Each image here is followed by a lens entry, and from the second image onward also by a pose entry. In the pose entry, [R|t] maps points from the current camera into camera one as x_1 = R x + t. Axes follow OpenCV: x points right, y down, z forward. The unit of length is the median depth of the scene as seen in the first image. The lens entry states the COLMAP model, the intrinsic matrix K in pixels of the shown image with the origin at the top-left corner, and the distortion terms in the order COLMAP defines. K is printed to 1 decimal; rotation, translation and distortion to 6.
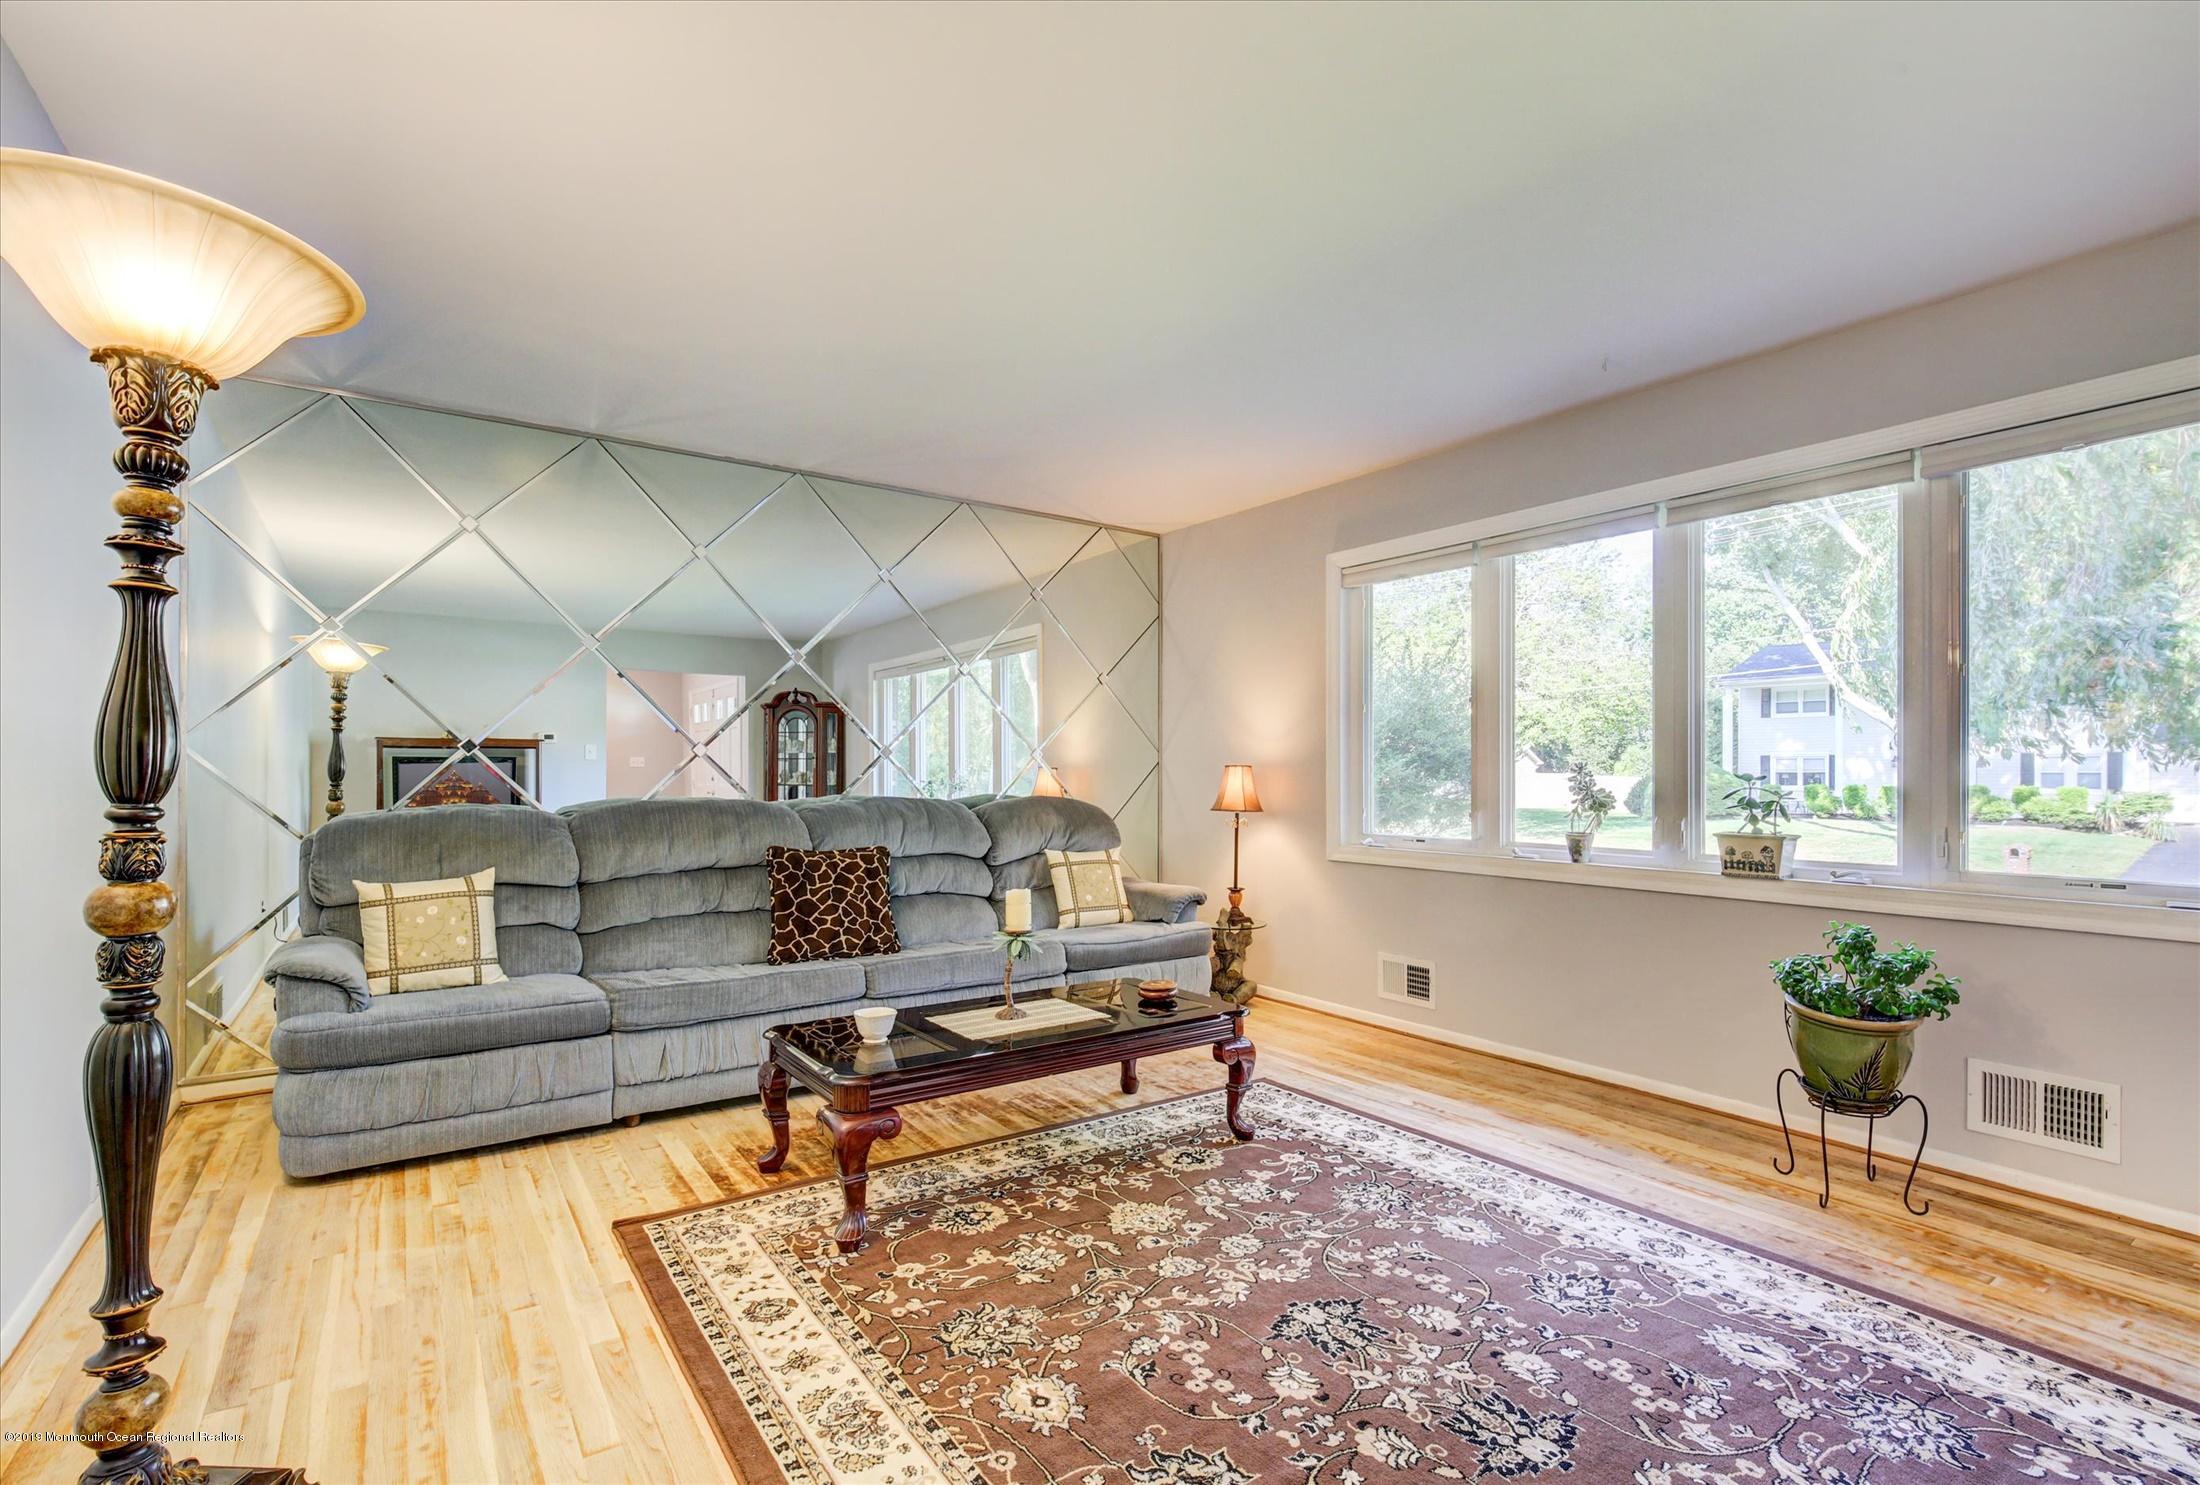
lens RADIAL K [[1014.9, 0, 1104.7], [0, 1014.9, 782.4], [0, 0, 1]] dist [-0.020649, 0.009071]
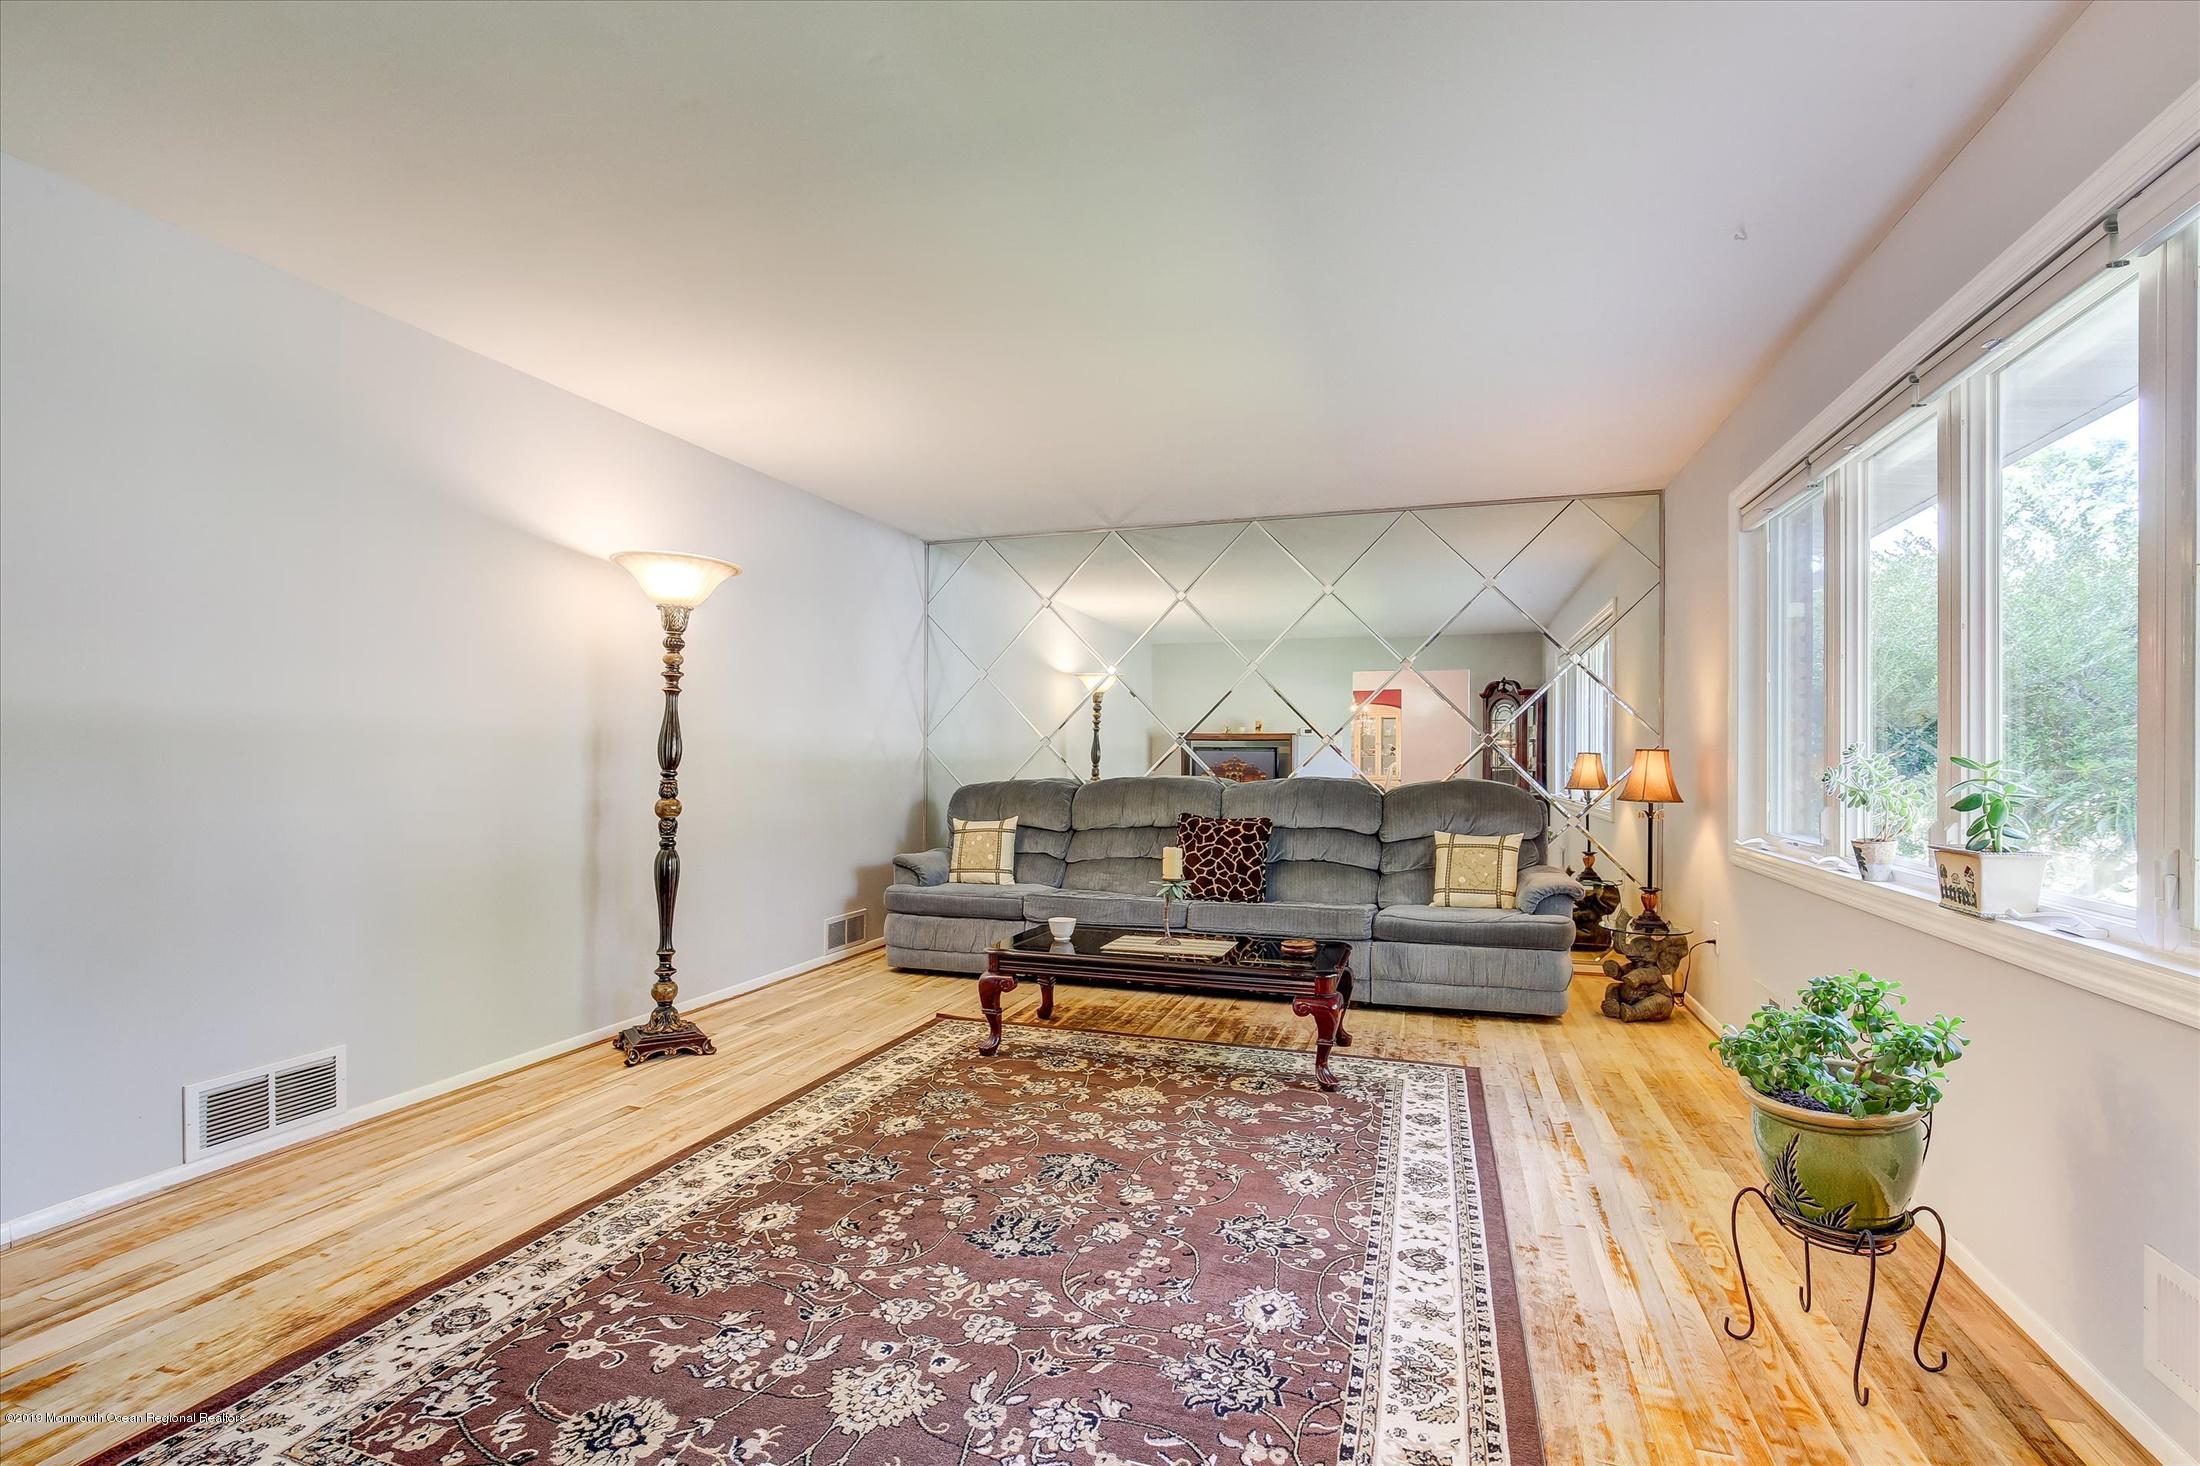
lens RADIAL K [[997.1, 0, 1095.9], [0, 997.1, 771.3], [0, 0, 1]] dist [-0.031123, 0.009861]
pose [[0.592987, 0.010503, -0.805144, 0.954631], [-0.007488, 0.999944, 0.007530, -0.002046], [0.805178, 0.001564, 0.593032, 0.170813]]
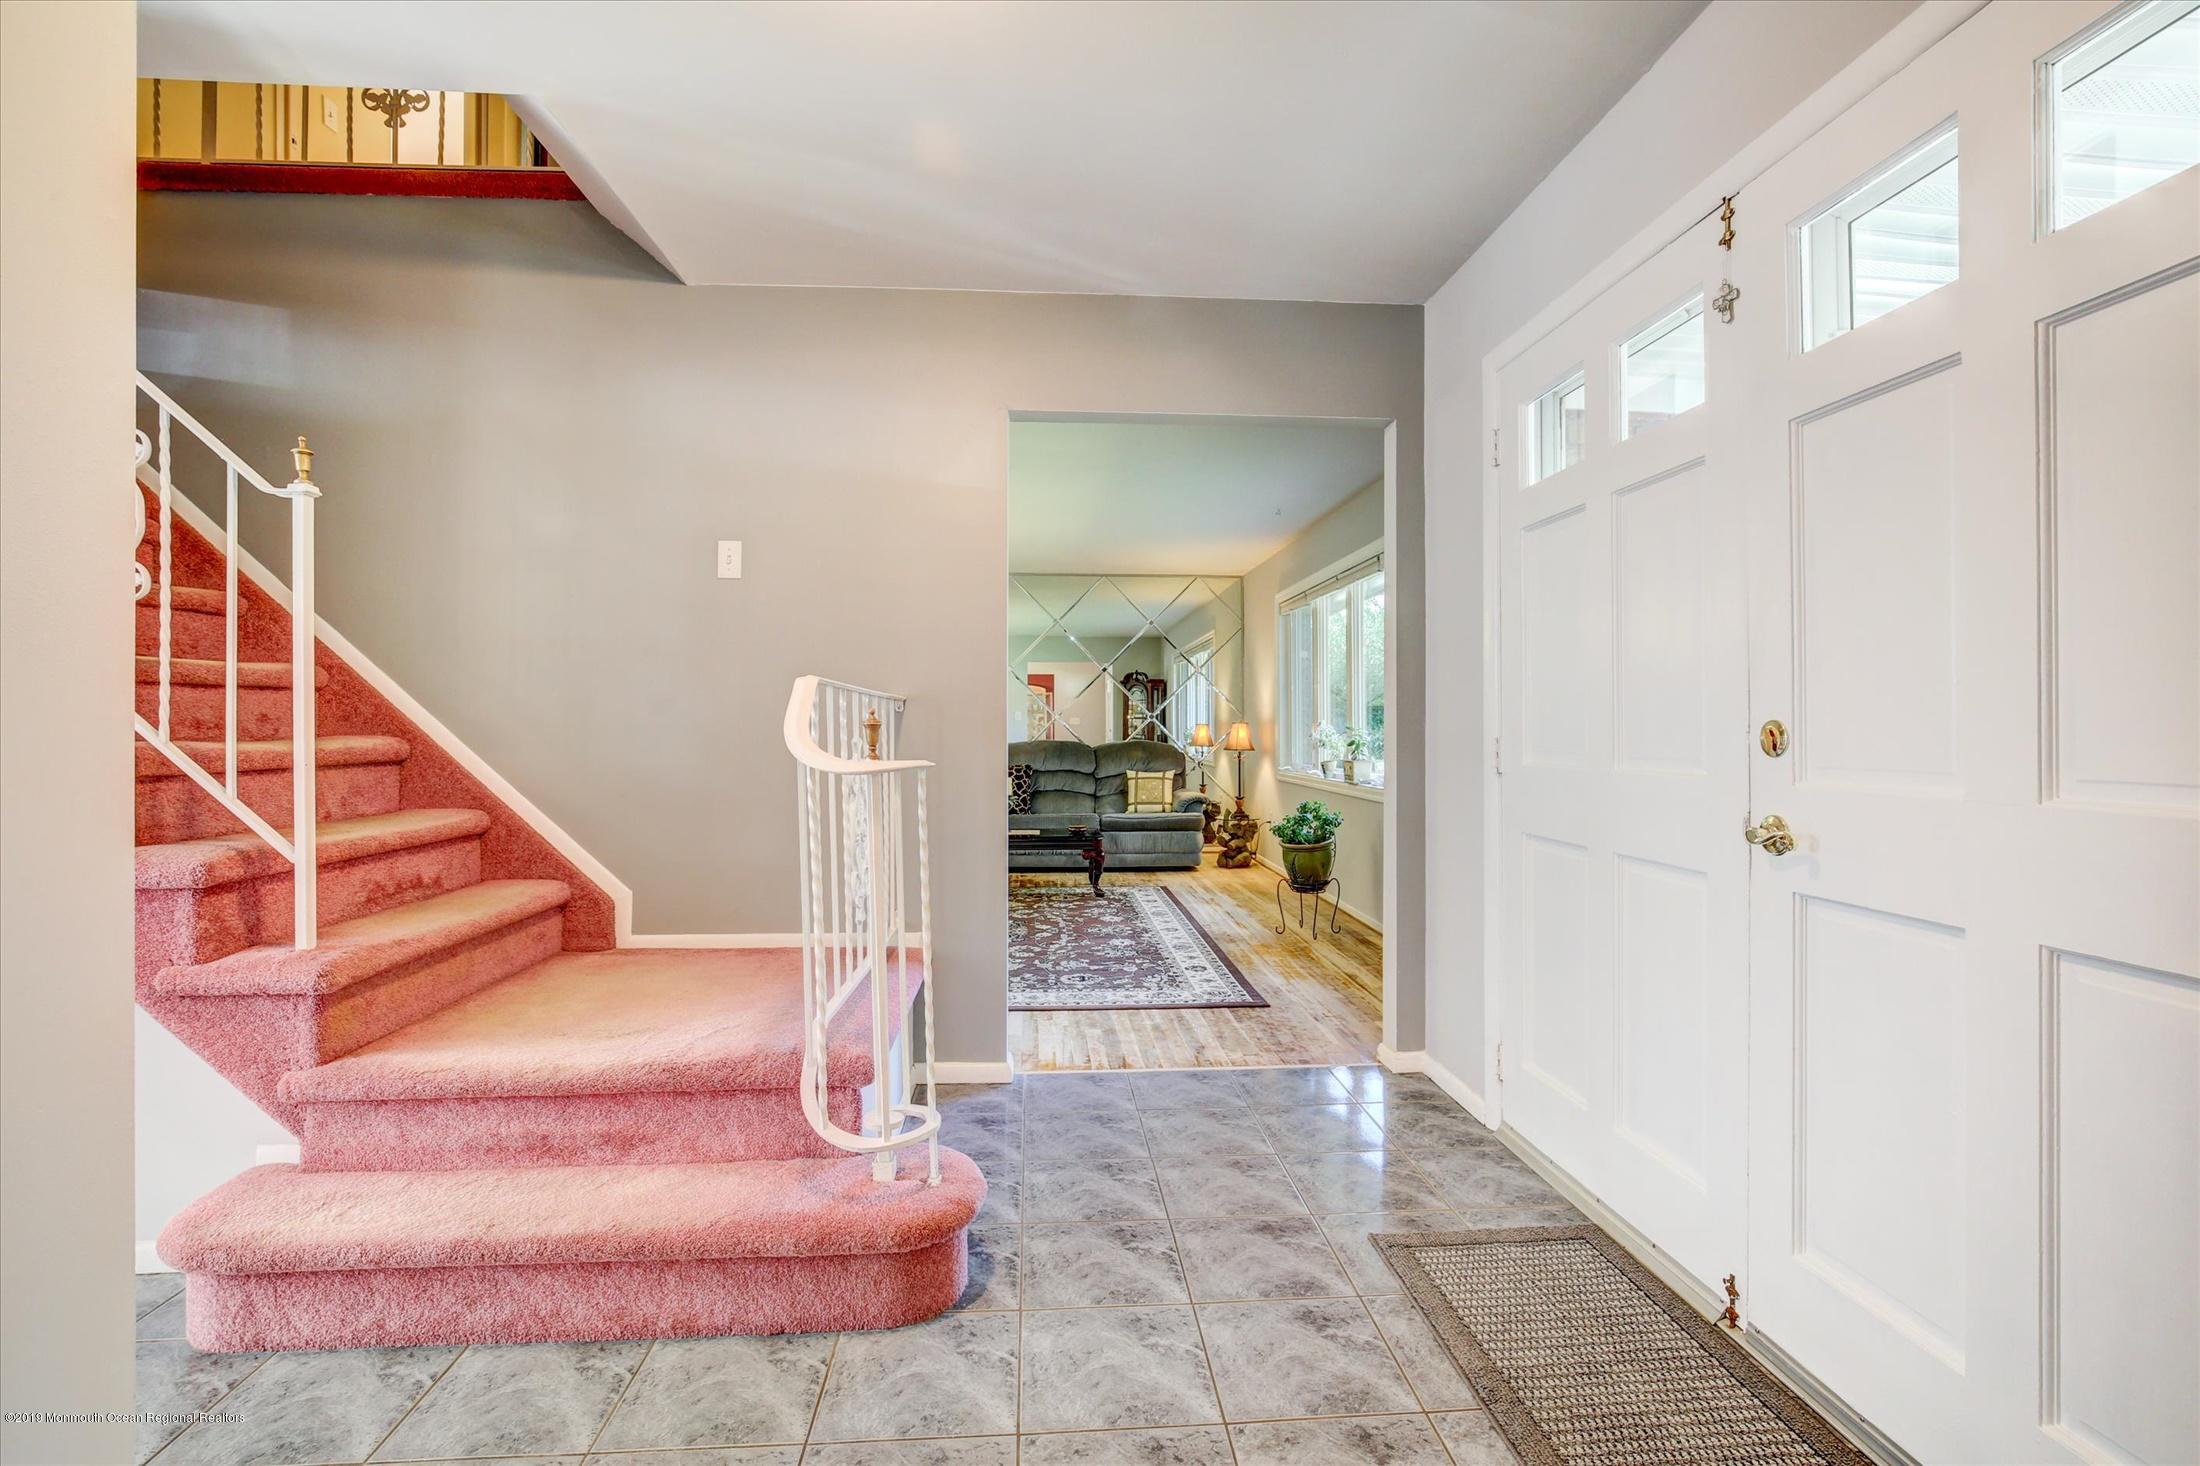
lens RADIAL K [[1000.3, 0, 1100.0], [0, 1000.3, 733.0], [0, 0, 1]] dist [-0.022688, 0.000101]
pose [[0.856551, 0.000614, -0.516062, 1.383939], [-0.002771, 0.999990, -0.003410, 0.010413], [0.516055, 0.004351, 0.856545, -0.927986]]
